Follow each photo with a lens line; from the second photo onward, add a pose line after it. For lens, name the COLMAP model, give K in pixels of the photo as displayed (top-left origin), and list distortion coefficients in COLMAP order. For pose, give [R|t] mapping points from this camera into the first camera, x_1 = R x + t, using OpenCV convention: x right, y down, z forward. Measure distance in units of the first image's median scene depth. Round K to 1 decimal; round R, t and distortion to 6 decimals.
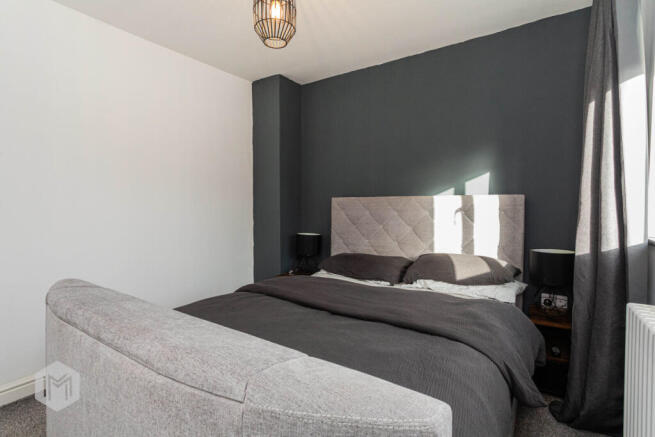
lens RADIAL K [[302.3, 0, 328.2], [0, 302.3, 217.4], [0, 0, 1]] dist [0.002645, 0.000196]
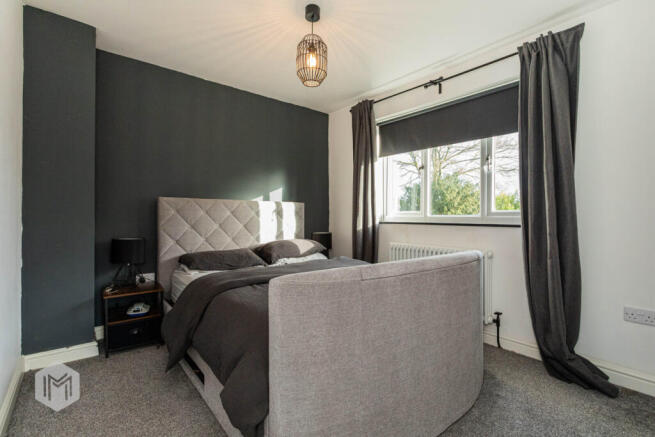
lens RADIAL K [[302.3, 0, 328.2], [0, 302.3, 217.4], [0, 0, 1]] dist [0.002645, 0.000196]
pose [[0.328134, -0.001423, 0.944630, -0.835092], [0.028693, 0.999552, -0.008461, 0.024152], [-0.944195, 0.029880, 0.328028, 0.263330]]
